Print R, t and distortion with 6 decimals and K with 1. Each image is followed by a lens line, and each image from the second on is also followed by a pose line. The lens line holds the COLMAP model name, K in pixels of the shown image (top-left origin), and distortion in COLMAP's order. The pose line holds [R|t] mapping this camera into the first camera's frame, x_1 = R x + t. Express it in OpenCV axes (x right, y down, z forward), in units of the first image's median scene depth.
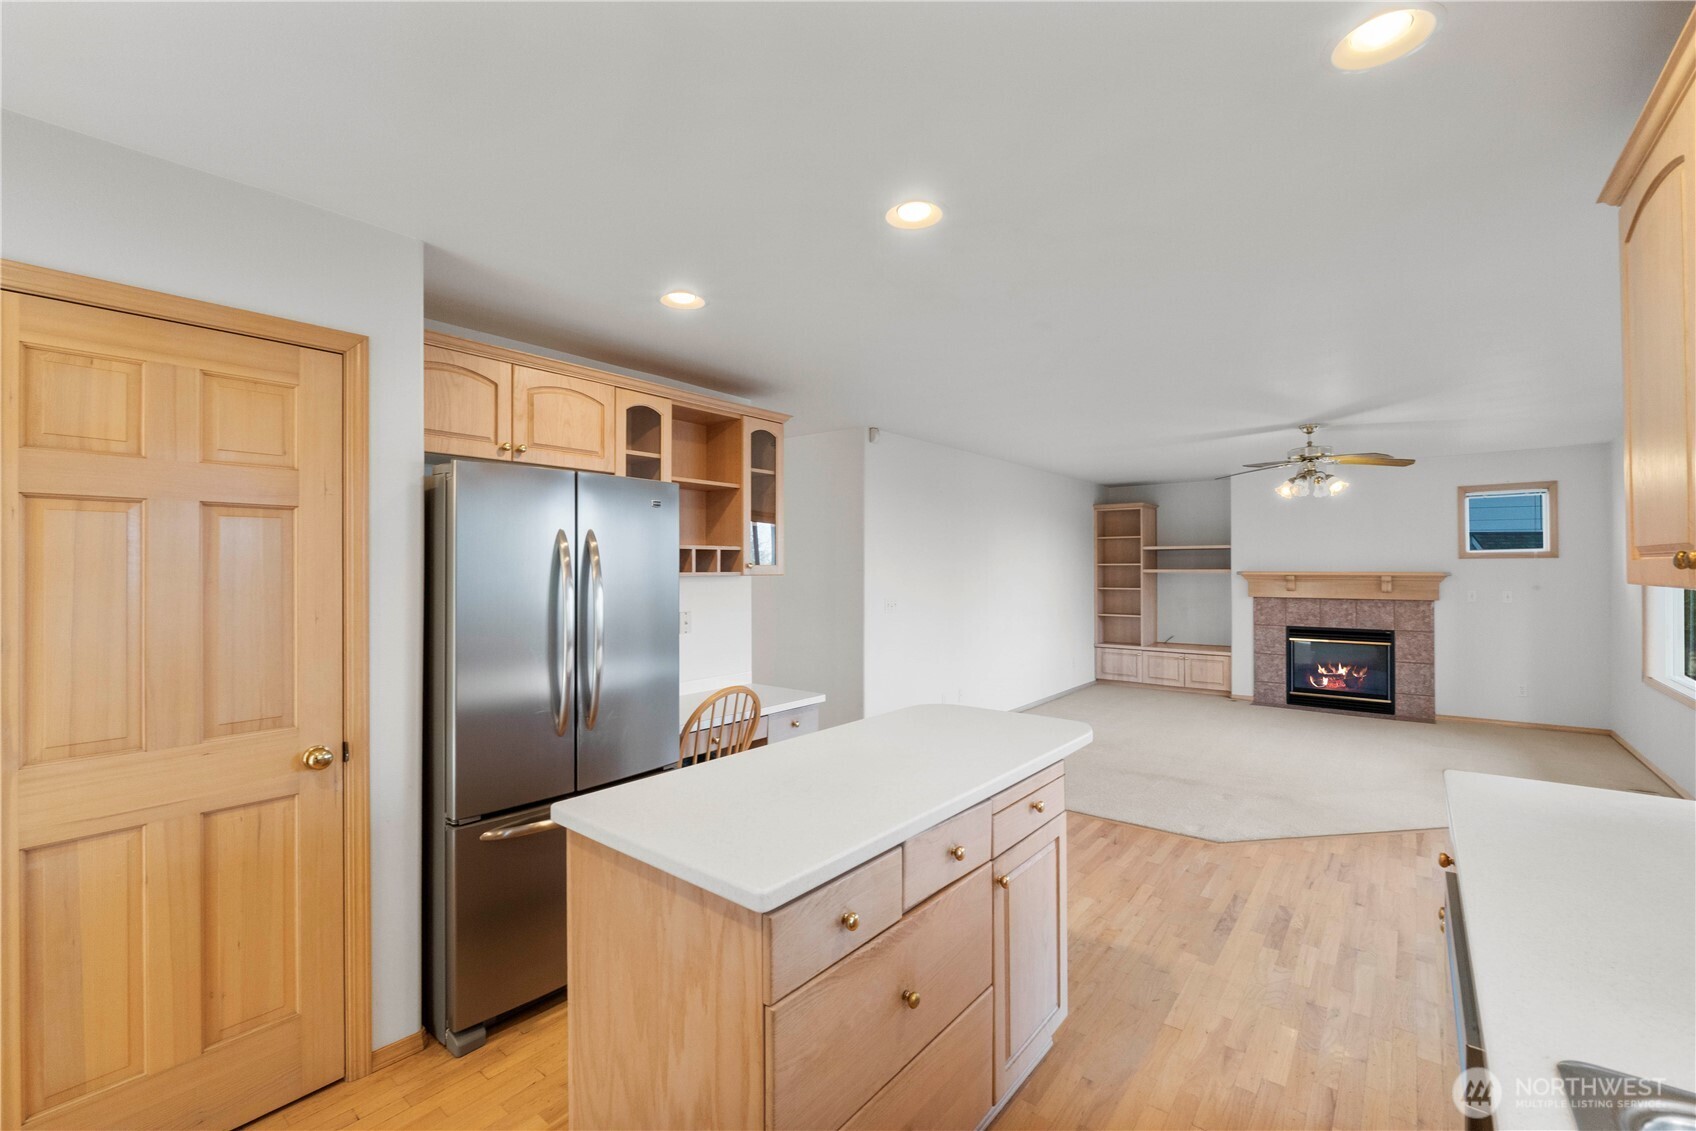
lens RADIAL K [[710.7, 0, 848.0], [0, 710.7, 565.5], [0, 0, 1]] dist [-0.001489, 0.000064]
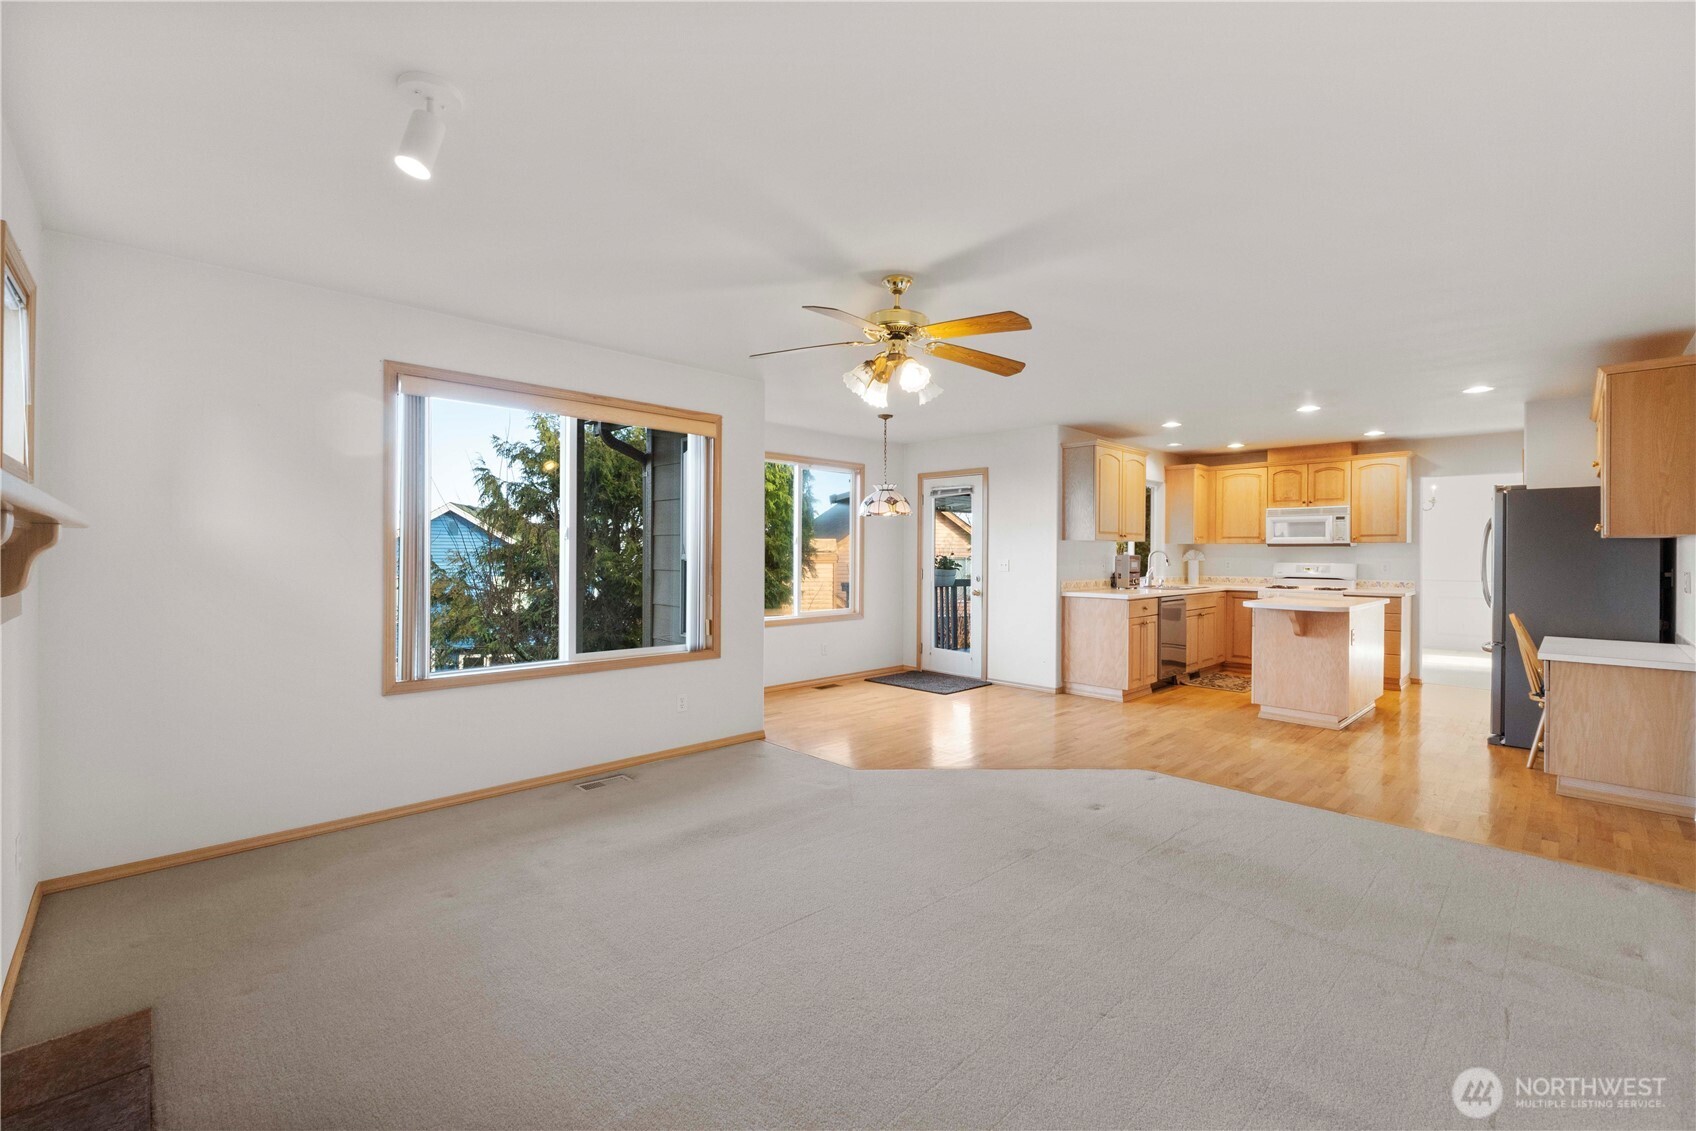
lens RADIAL K [[718.0, 0, 845.8], [0, 718.0, 552.6], [0, 0, 1]] dist [-0.009302, -0.000063]
pose [[-0.992653, -0.002310, 0.120974, 0.619035], [-0.002233, 0.999997, 0.000771, 0.029765], [-0.120976, 0.000495, -0.992655, 1.591541]]
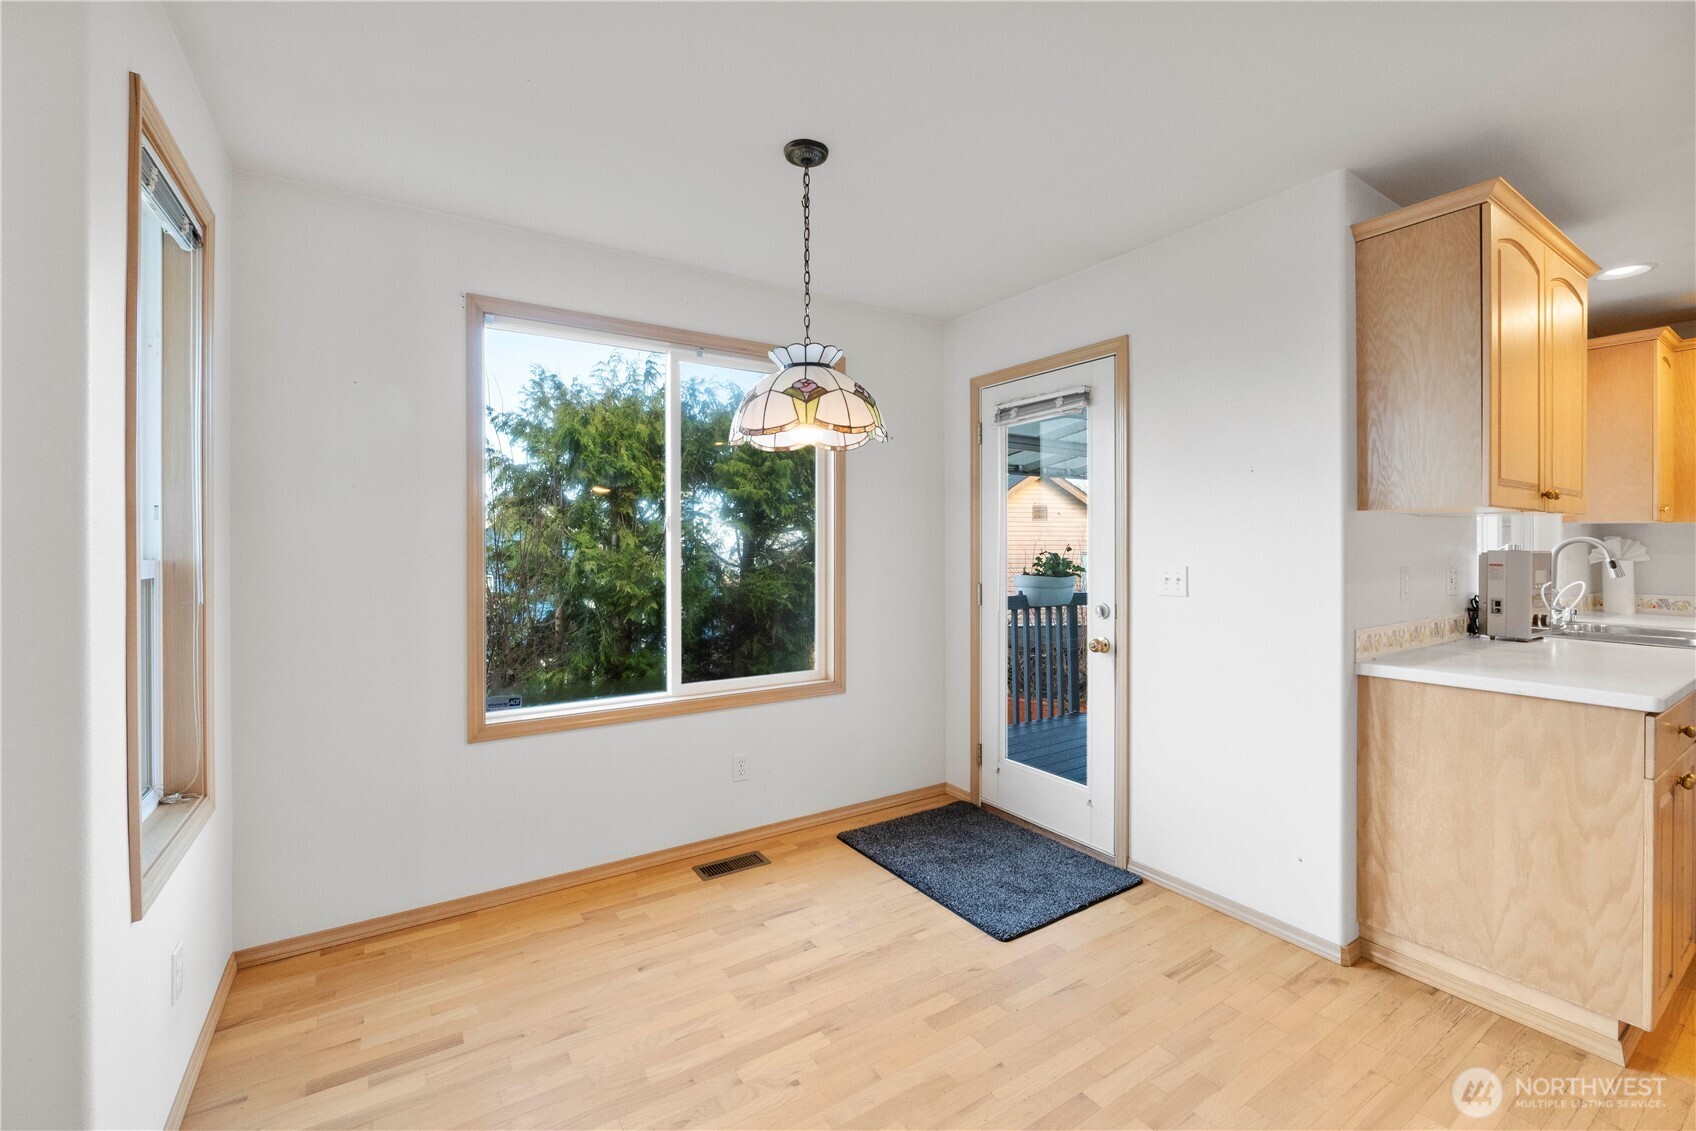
lens RADIAL K [[706.8, 0, 846.0], [0, 706.8, 549.6], [0, 0, 1]] dist [-0.008643, 0.000159]
pose [[-0.949865, 0.004129, 0.312634, 0.552644], [0.005781, 0.999974, 0.004356, 0.028222], [-0.312608, 0.005945, -0.949864, 0.775517]]
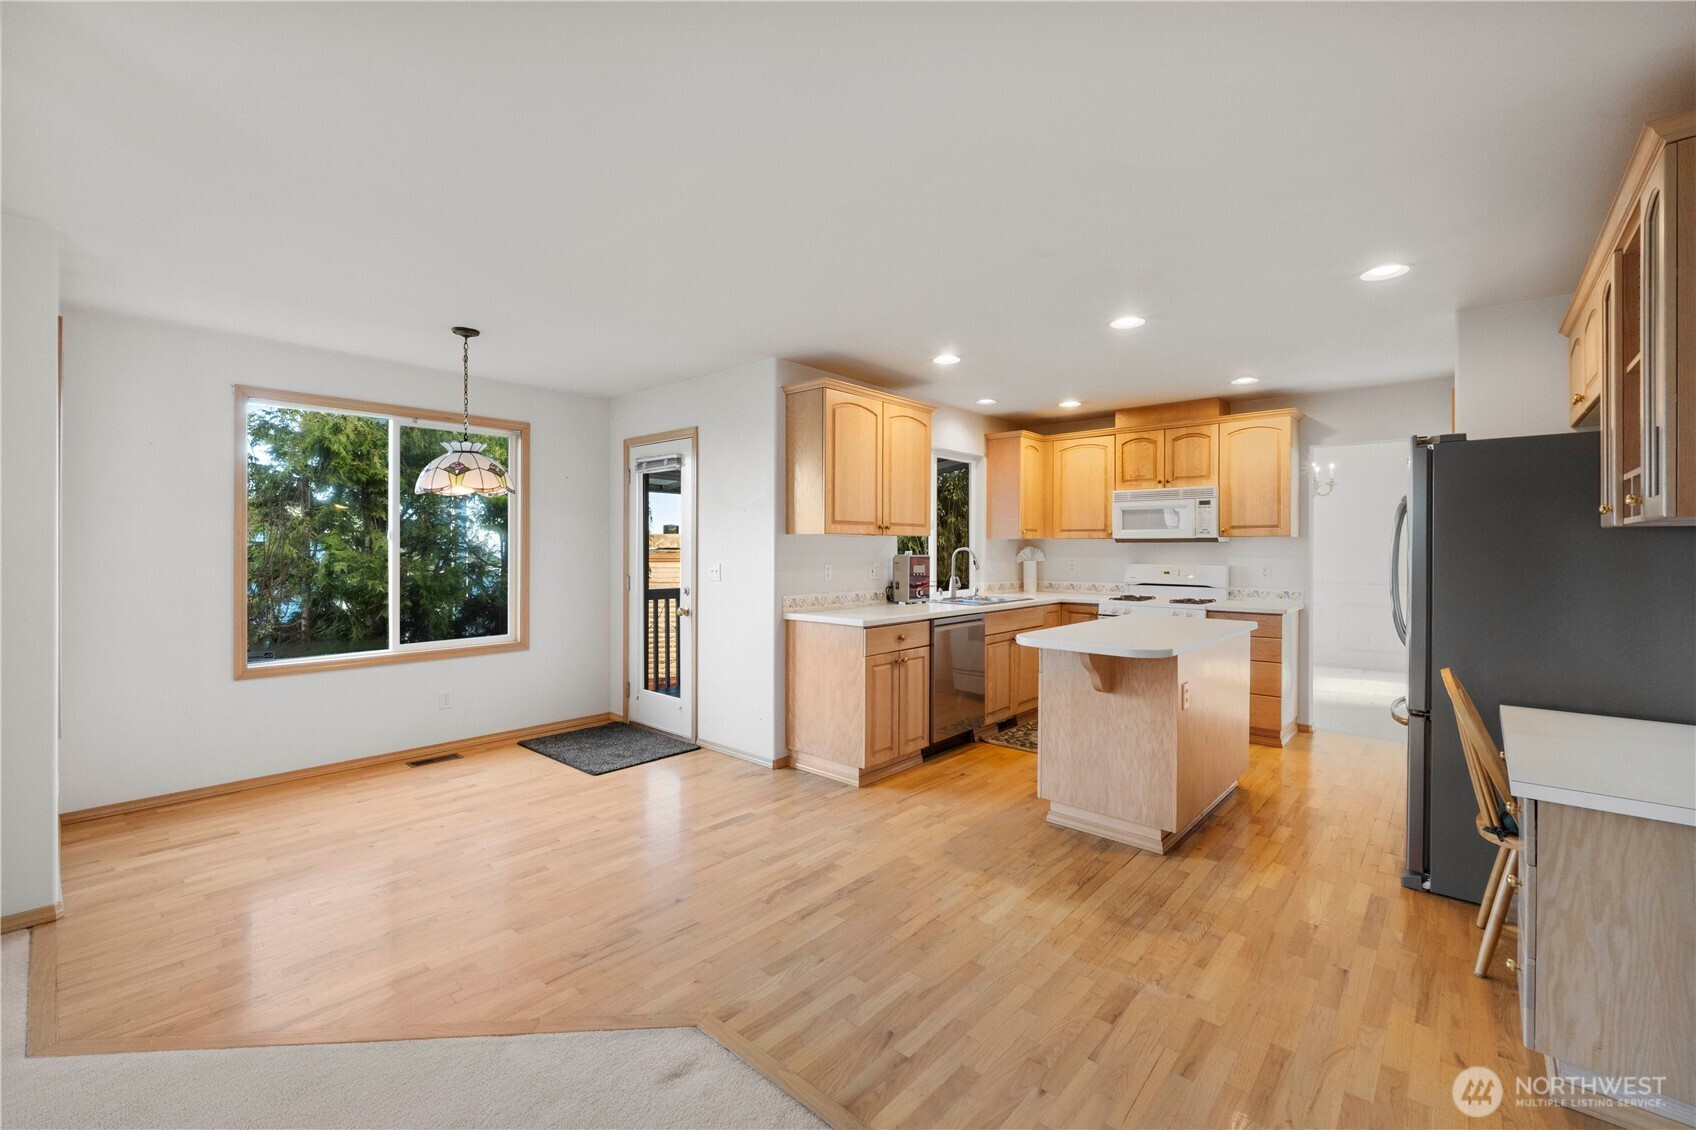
lens RADIAL K [[706.8, 0, 846.0], [0, 706.8, 549.1], [0, 0, 1]] dist [-0.008643, 0.000159]
pose [[-0.998699, 0.000662, 0.050988, 0.276109], [0.000745, 0.999998, 0.001616, 0.024378], [-0.050987, 0.001652, -0.998698, 1.096647]]
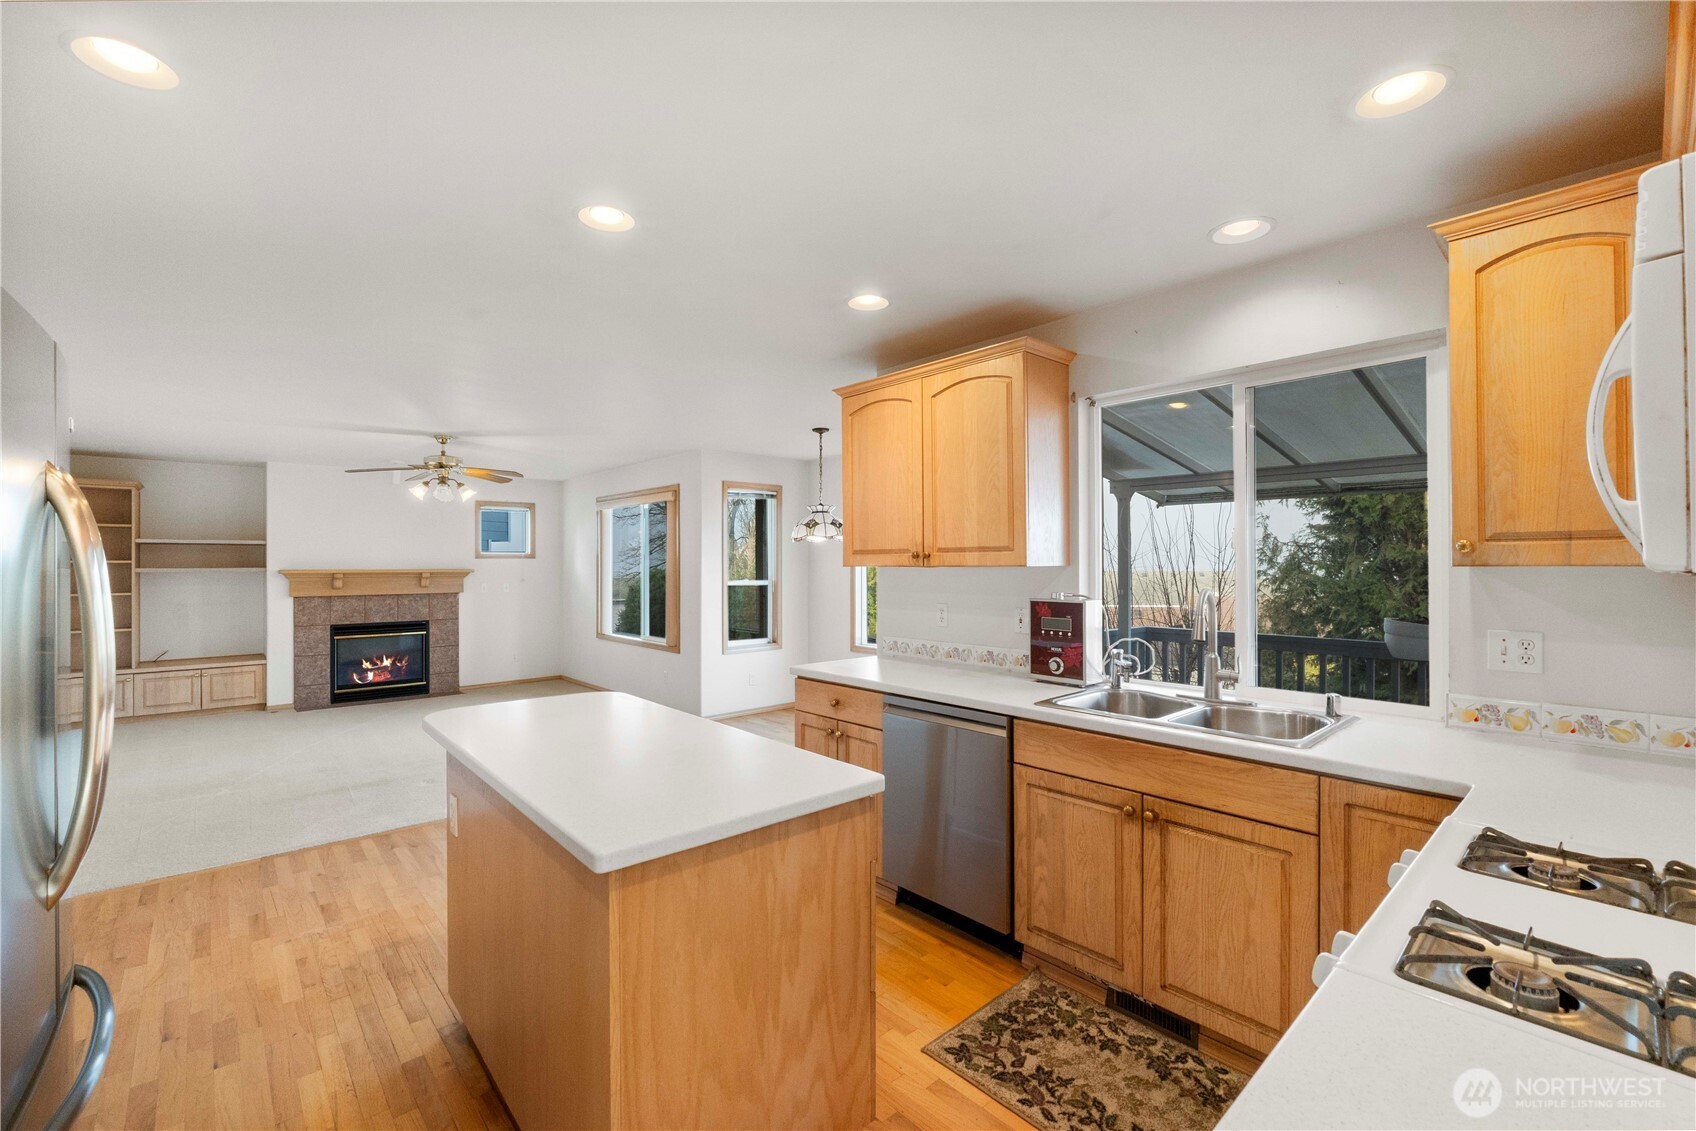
lens RADIAL K [[719.9, 0, 848.0], [0, 719.9, 565.5], [0, 0, 1]] dist [-0.013028, -0.000086]
pose [[0.161657, 0.002663, 0.986843, -0.353045], [0.001048, 0.999995, -0.002870, 0.009072], [-0.986847, 0.001498, 0.161653, 0.189127]]
